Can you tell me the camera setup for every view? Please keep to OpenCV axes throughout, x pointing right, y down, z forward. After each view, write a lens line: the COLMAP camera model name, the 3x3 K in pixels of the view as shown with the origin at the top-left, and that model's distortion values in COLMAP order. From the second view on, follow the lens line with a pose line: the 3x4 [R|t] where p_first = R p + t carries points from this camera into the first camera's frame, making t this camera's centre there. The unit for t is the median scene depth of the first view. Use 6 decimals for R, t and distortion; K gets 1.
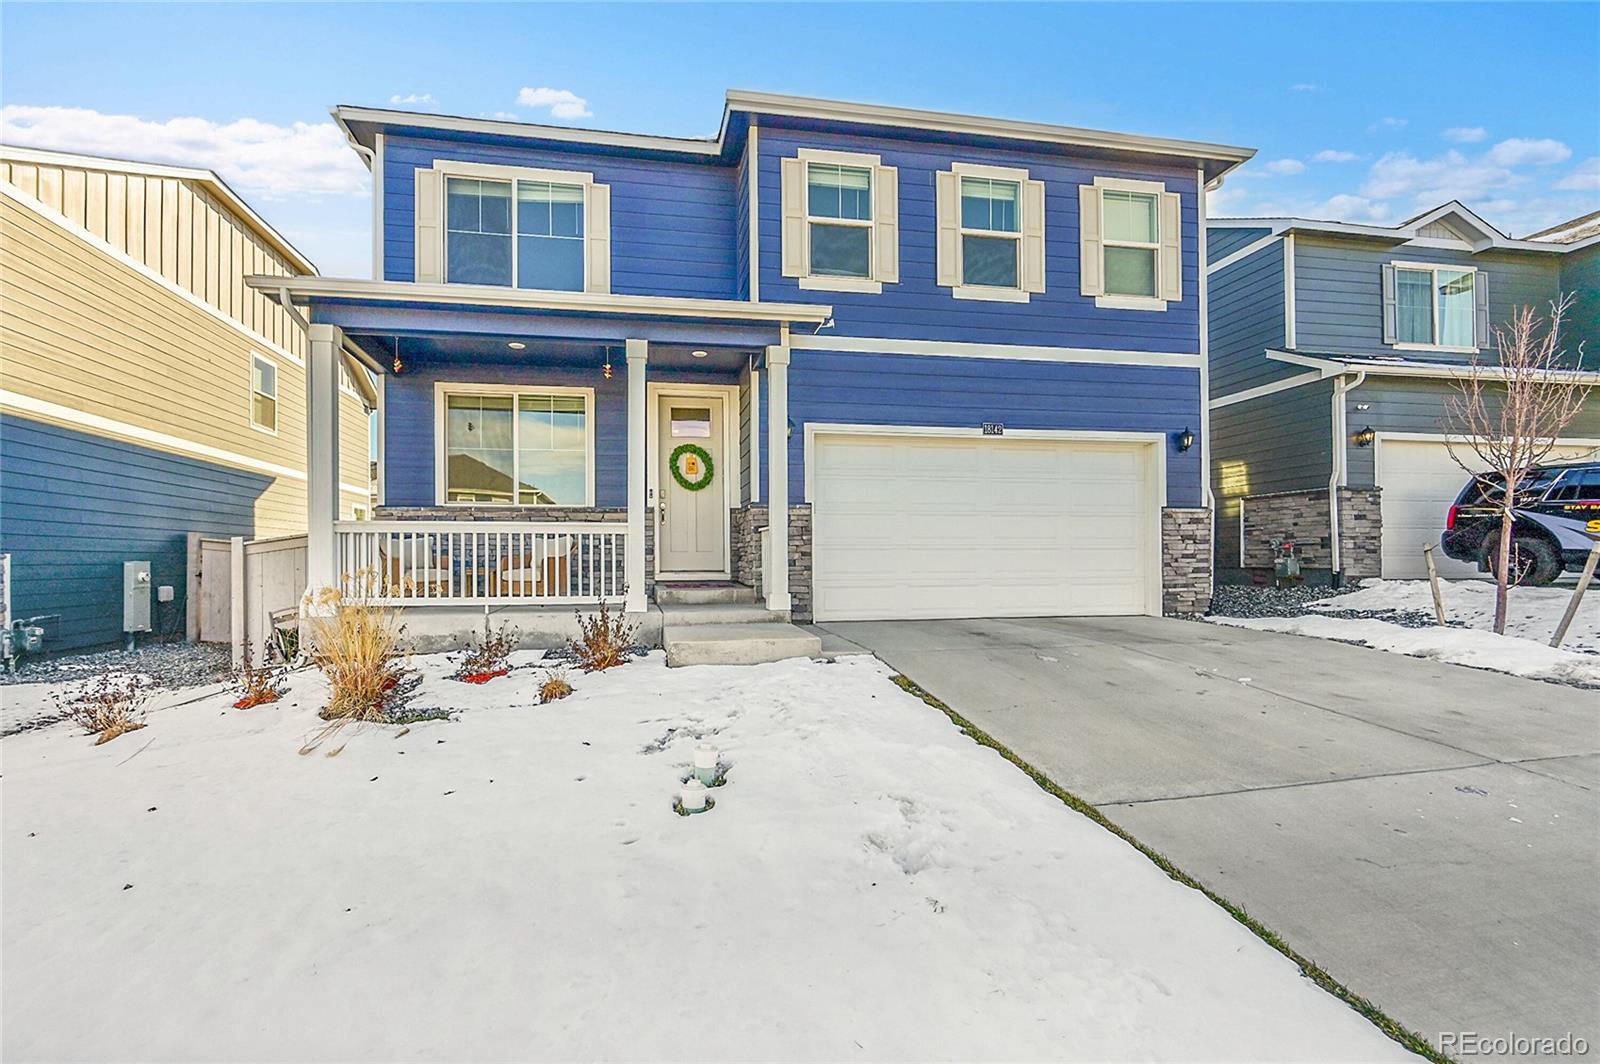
lens RADIAL K [[645.2, 0, 792.8], [0, 645.2, 537.8], [0, 0, 1]] dist [-0.000062, -0.000061]
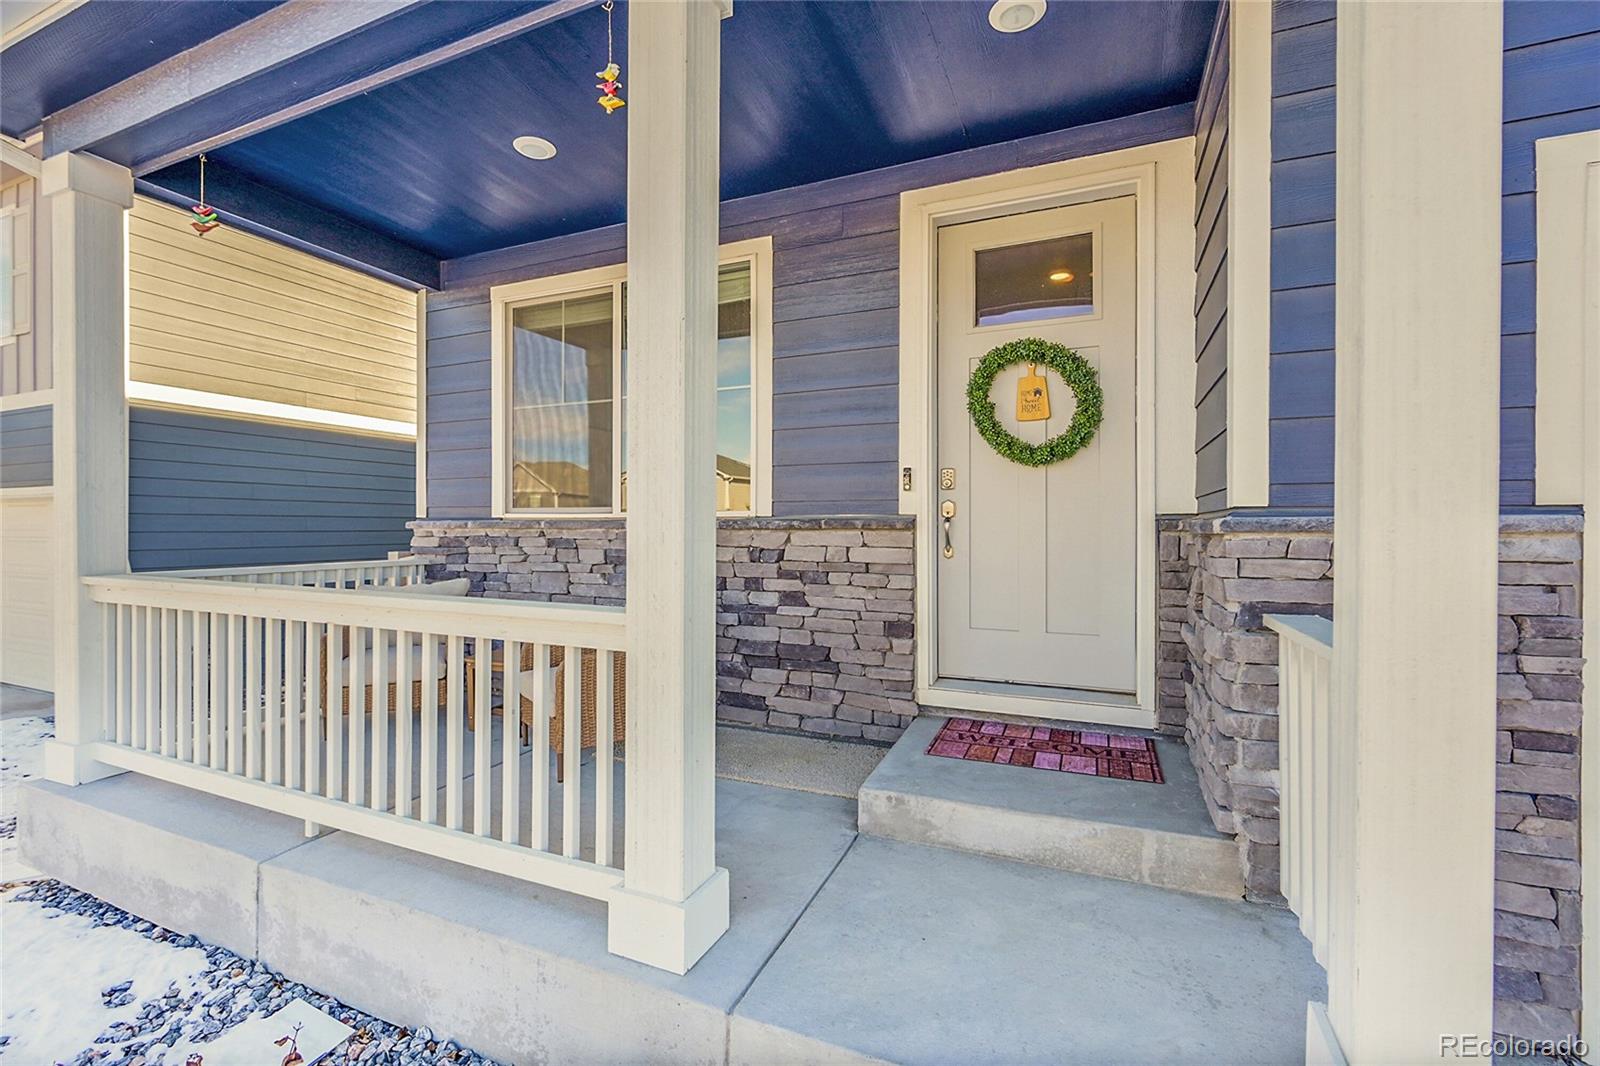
lens RADIAL K [[575.9, 0, 797.7], [0, 575.9, 505.9], [0, 0, 1]] dist [0.000767, 0.000001]
pose [[0.738950, 0.011686, -0.673659, -0.034978], [-0.002437, 0.999889, 0.014671, -0.056298], [0.673756, -0.009200, 0.738897, 0.684571]]
